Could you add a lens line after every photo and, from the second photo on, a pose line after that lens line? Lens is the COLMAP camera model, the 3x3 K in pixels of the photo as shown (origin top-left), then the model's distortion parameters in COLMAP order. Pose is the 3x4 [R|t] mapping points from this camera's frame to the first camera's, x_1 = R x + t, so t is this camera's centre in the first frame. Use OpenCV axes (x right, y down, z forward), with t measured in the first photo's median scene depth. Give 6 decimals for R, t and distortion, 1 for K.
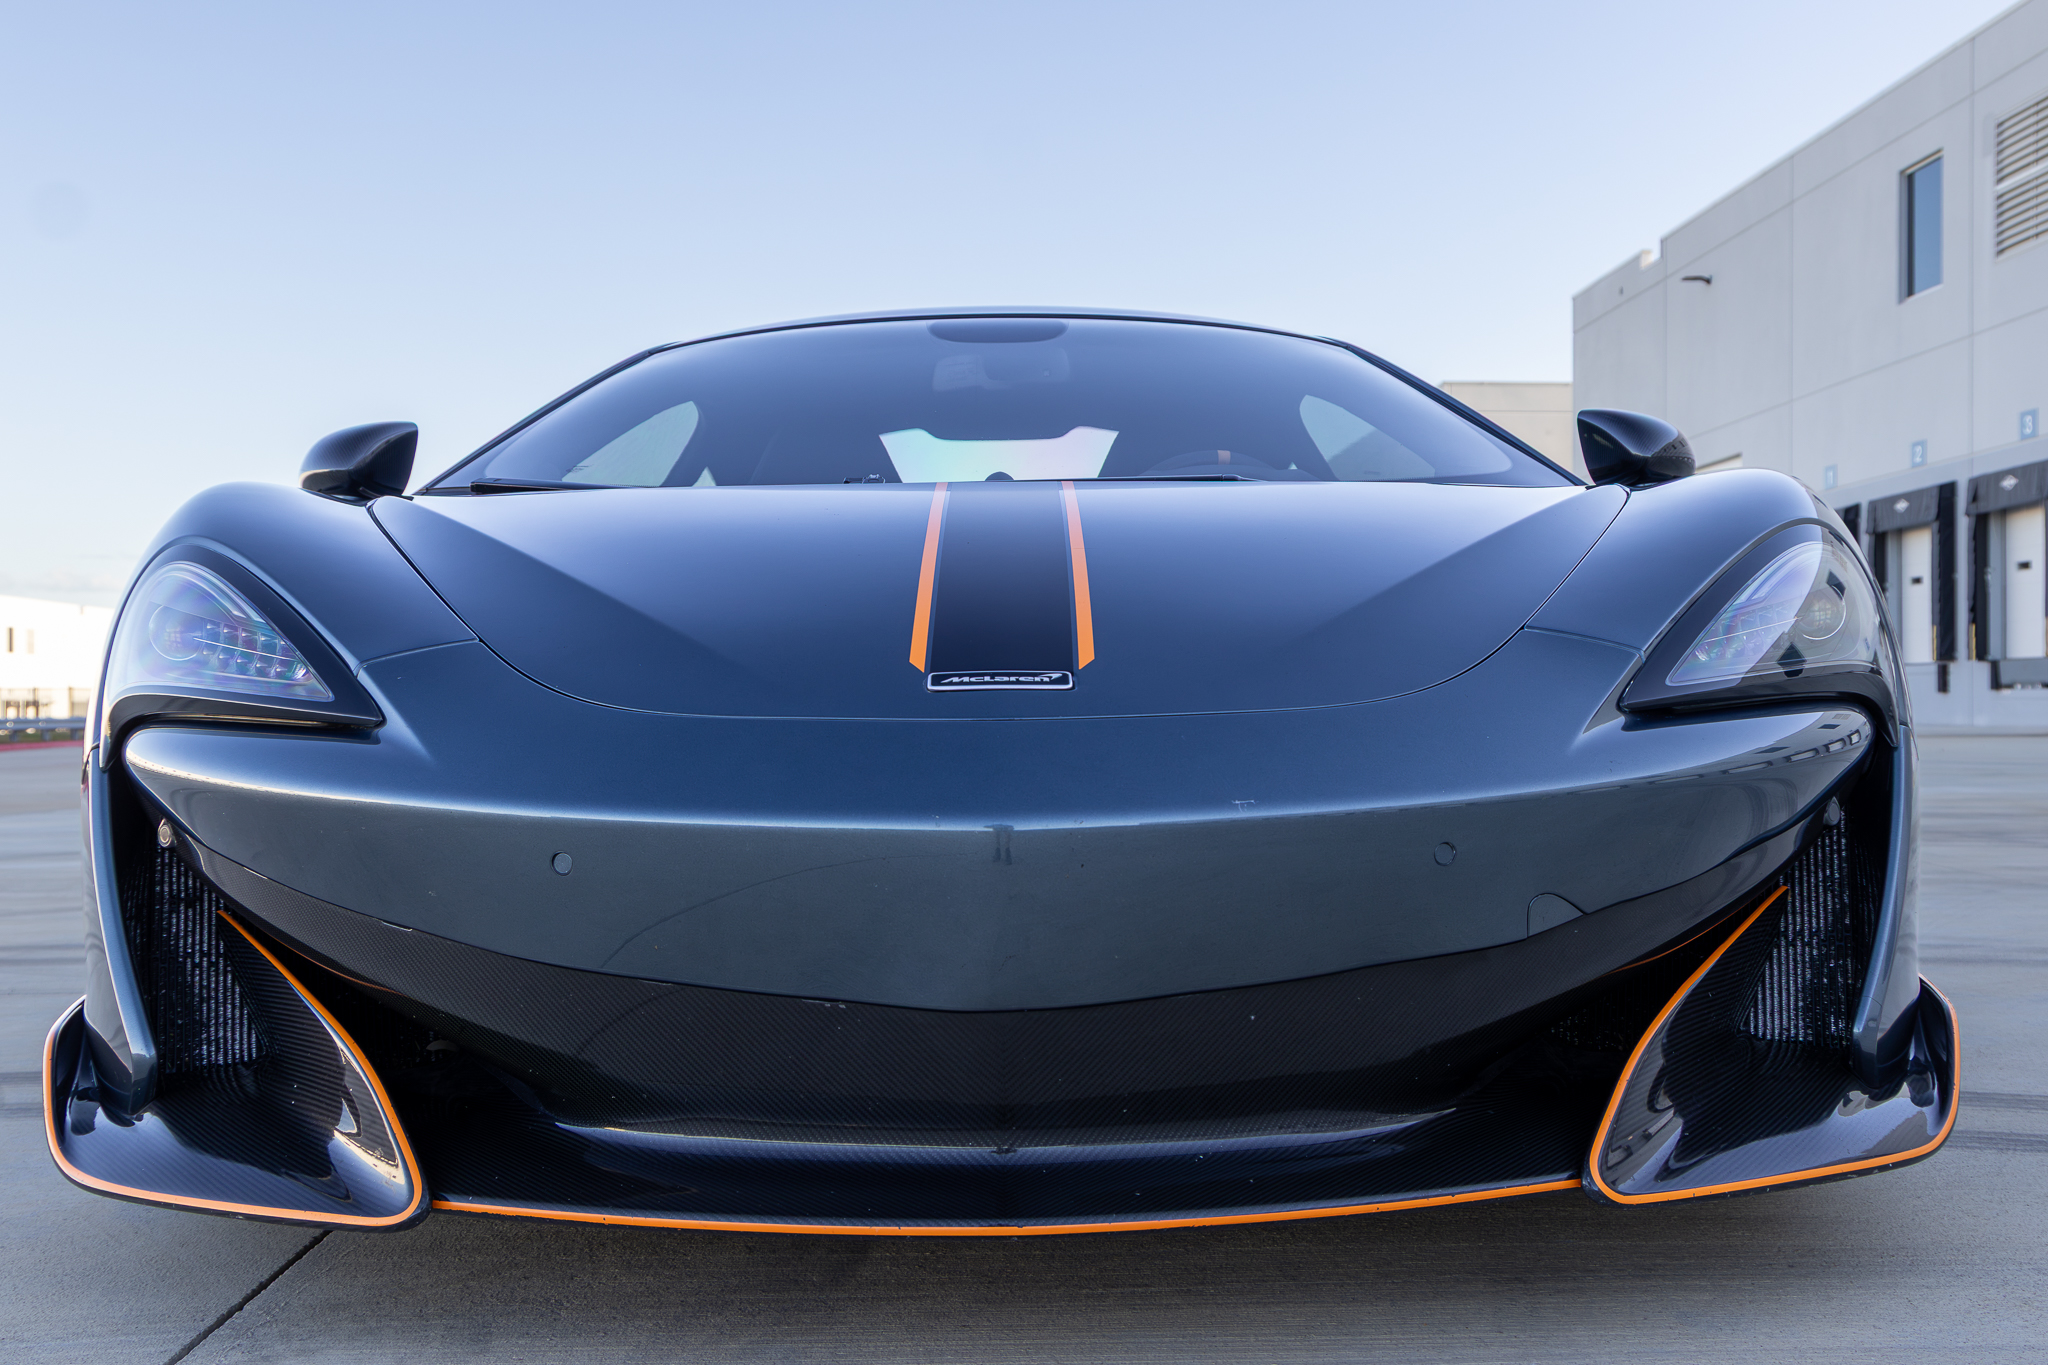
lens RADIAL K [[2246.9, 0, 1029.8], [0, 2246.9, 686.3], [0, 0, 1]] dist [0.007636, 0.022188]
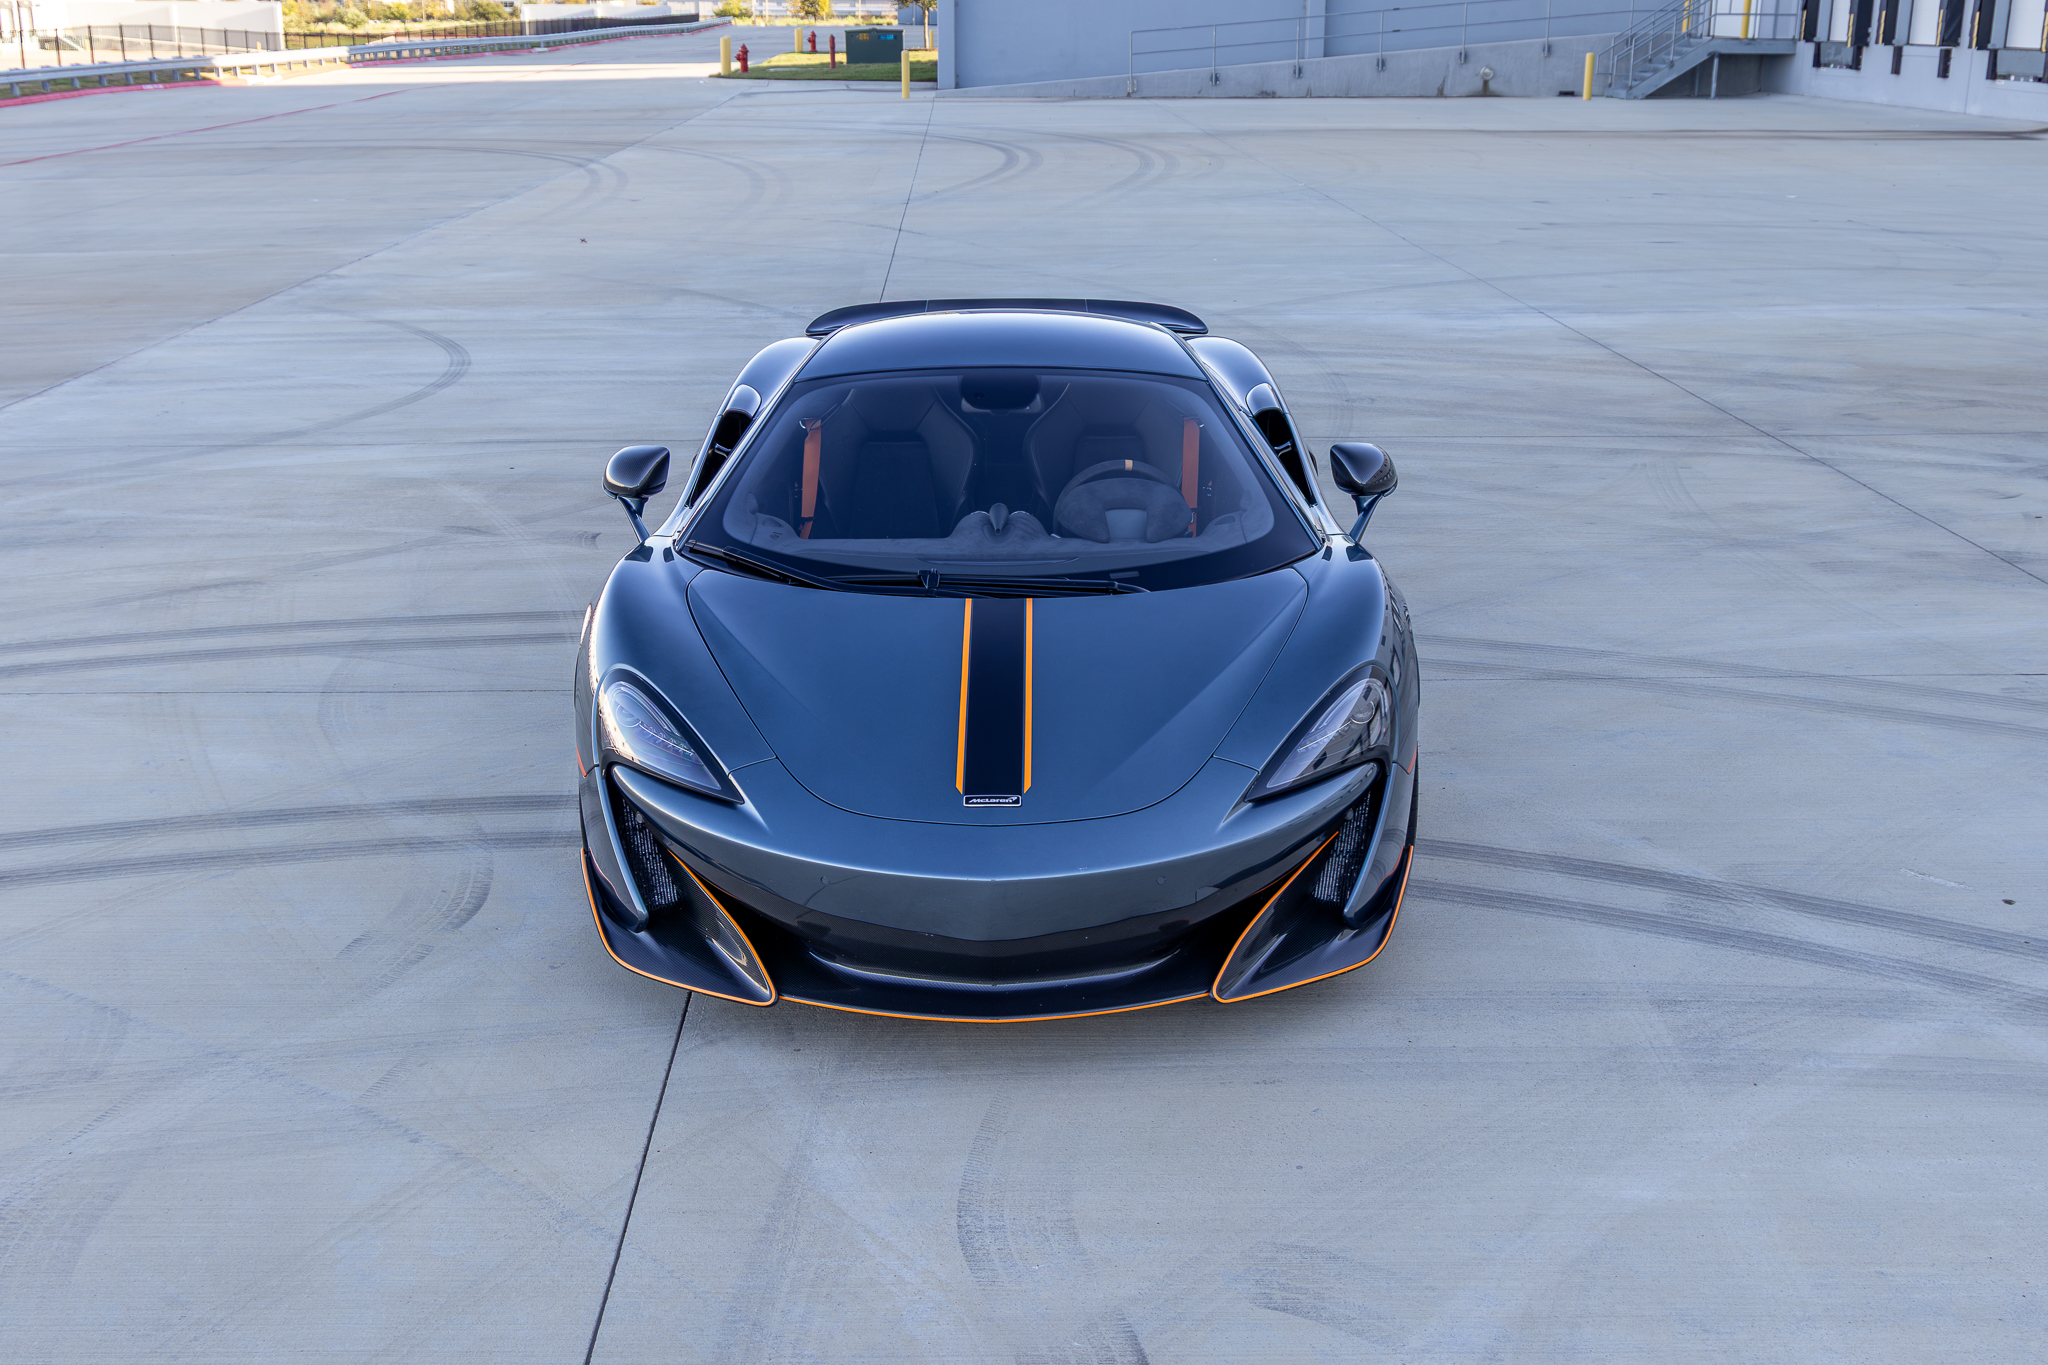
lens RADIAL K [[2257.2, 0, 1012.9], [0, 2257.2, 661.6], [0, 0, 1]] dist [0.004164, 0.003828]
pose [[0.999856, 0.006989, -0.015460, 0.039811], [-0.002200, 0.956929, 0.290314, -0.736502], [0.016823, -0.290238, 0.956807, -1.143861]]
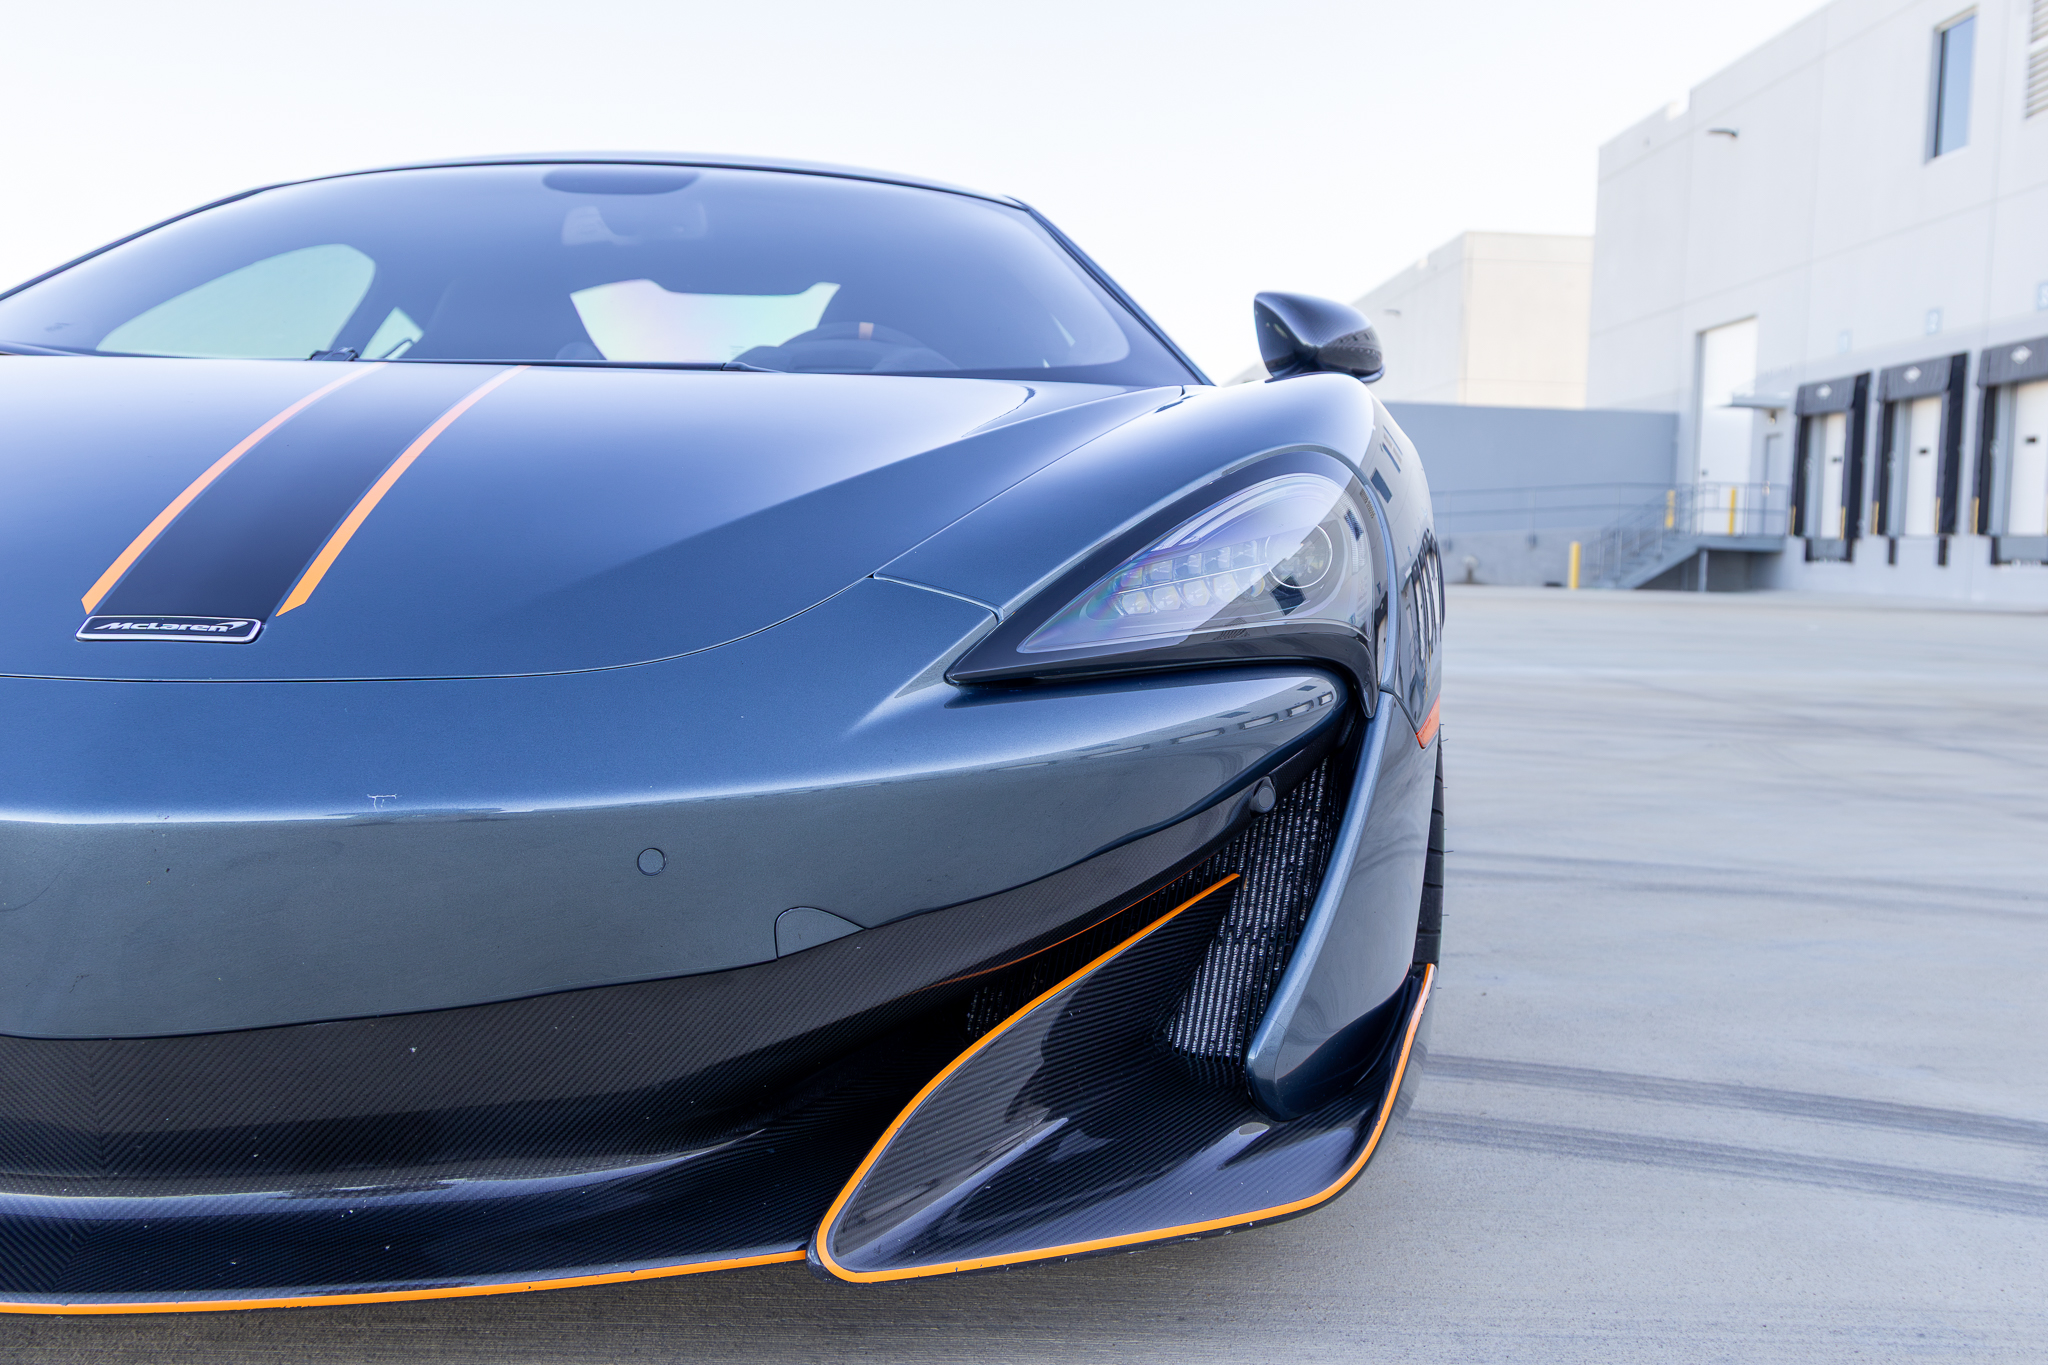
lens RADIAL K [[2246.9, 0, 1029.8], [0, 2246.9, 686.3], [0, 0, 1]] dist [0.007636, 0.022188]
pose [[0.999397, 0.034057, -0.006818, 0.257963], [-0.033481, 0.996857, 0.071804, -0.042089], [0.009242, -0.071532, 0.997395, 0.142581]]
